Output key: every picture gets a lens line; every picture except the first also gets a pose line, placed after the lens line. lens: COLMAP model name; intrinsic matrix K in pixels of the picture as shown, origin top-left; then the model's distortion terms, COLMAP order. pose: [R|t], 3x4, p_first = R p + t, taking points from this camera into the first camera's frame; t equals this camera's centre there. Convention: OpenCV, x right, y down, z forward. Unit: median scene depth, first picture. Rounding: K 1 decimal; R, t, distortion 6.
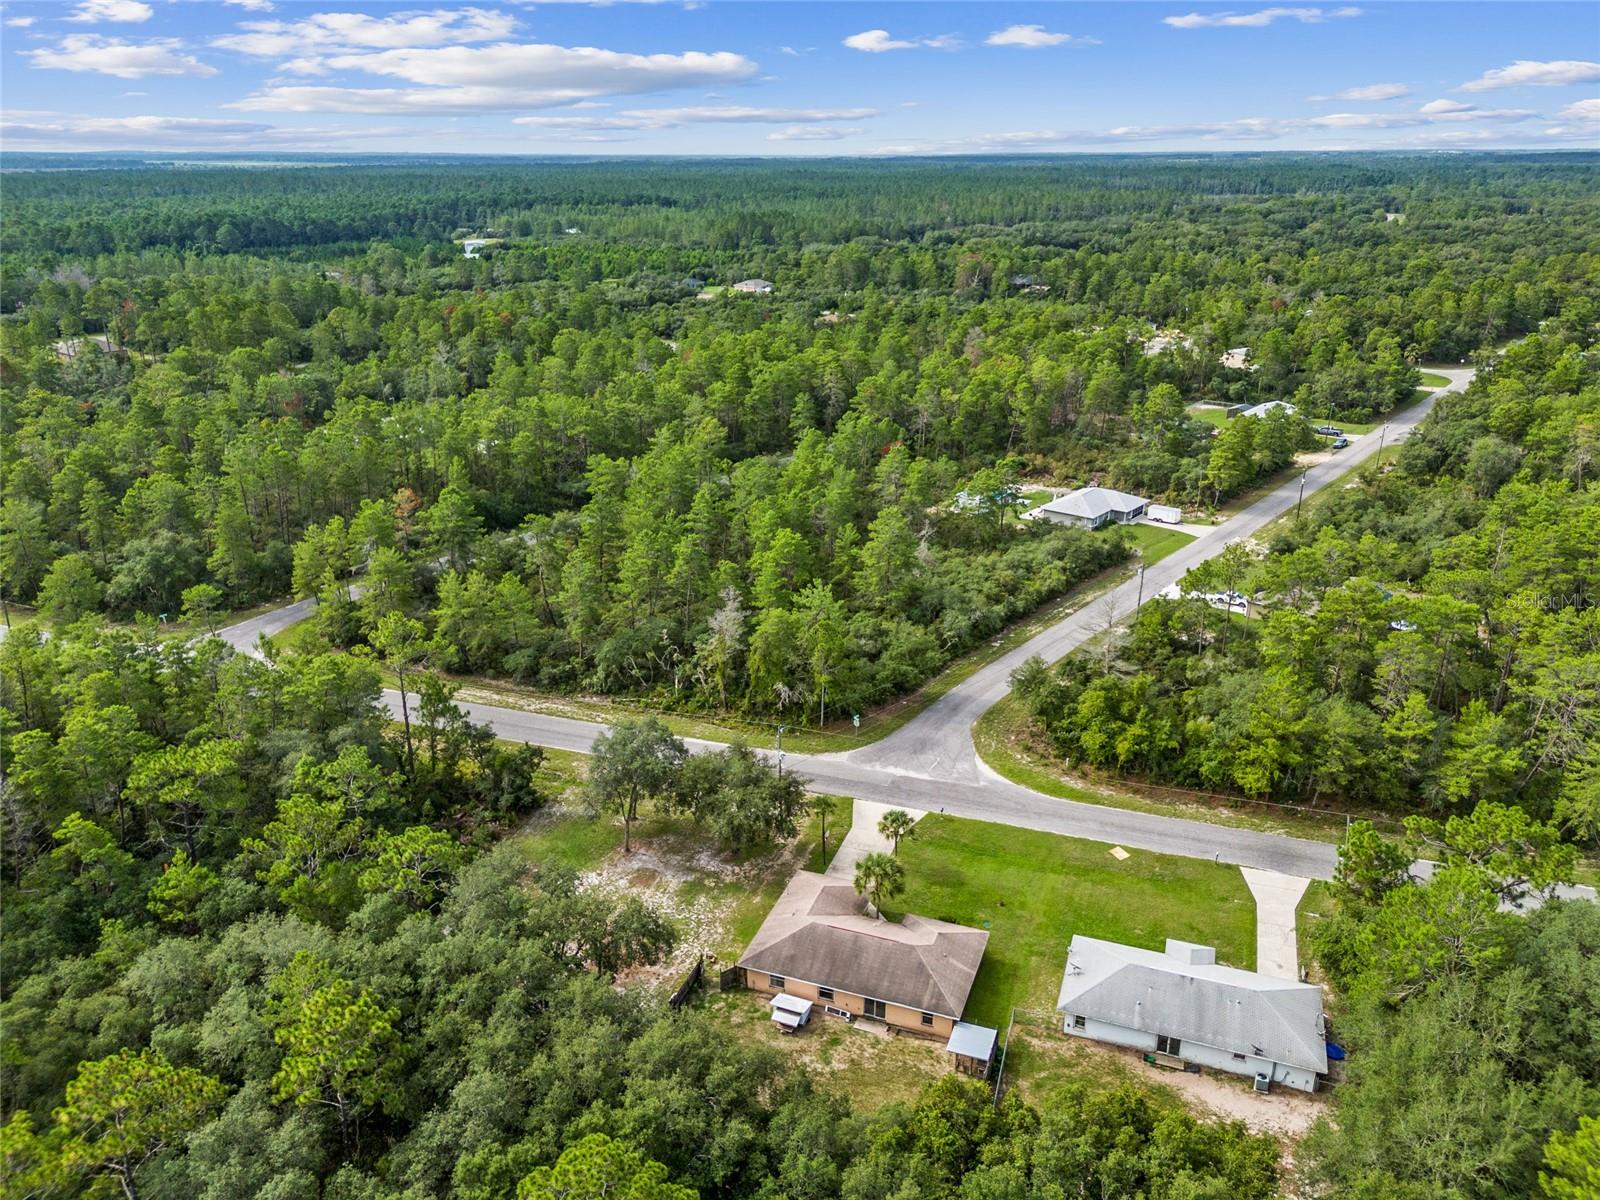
lens RADIAL K [[1175.5, 0, 799.9], [0, 1175.5, 598.0], [0, 0, 1]] dist [0.078498, -0.079932]
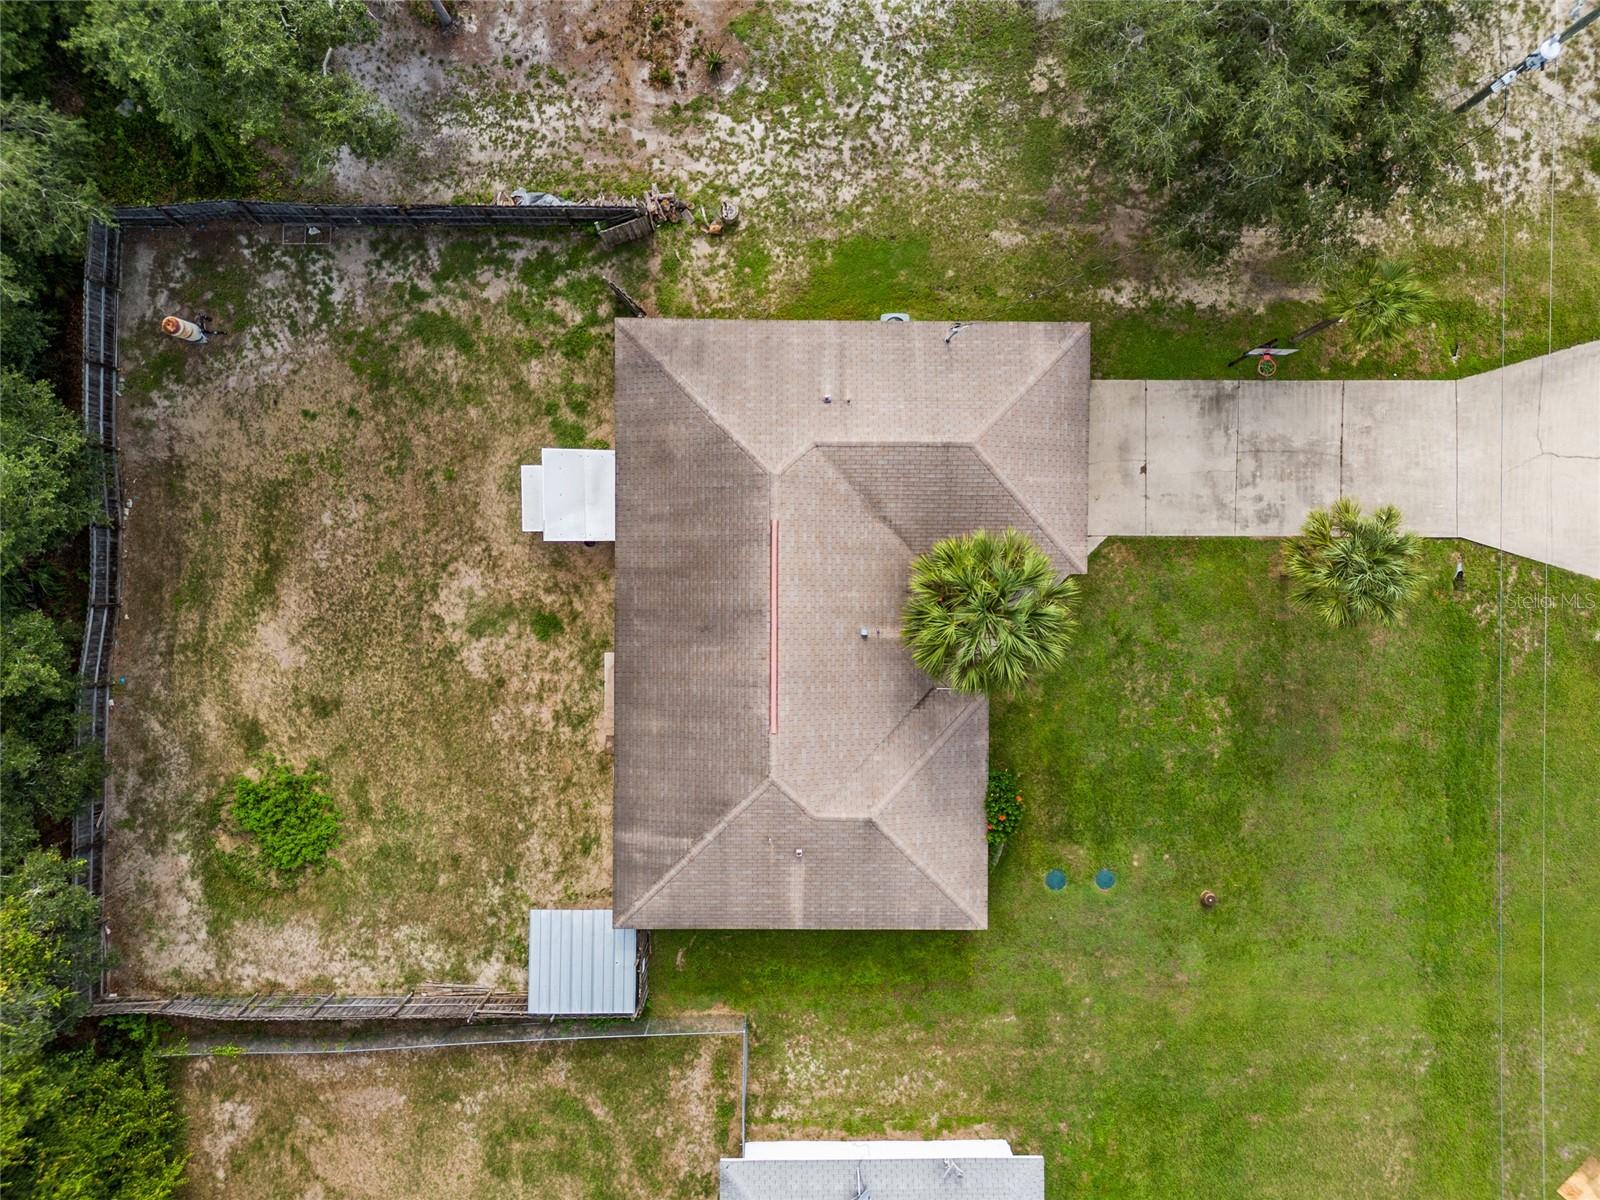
lens RADIAL K [[1175.5, 0, 803.1], [0, 1175.5, 601.2], [0, 0, 1]] dist [0.078498, -0.079932]
pose [[0.341798, 0.939649, 0.015279, 0.037107], [-0.347139, 0.111130, 0.931206, -0.037853], [0.873309, -0.323589, 0.364173, 0.745141]]
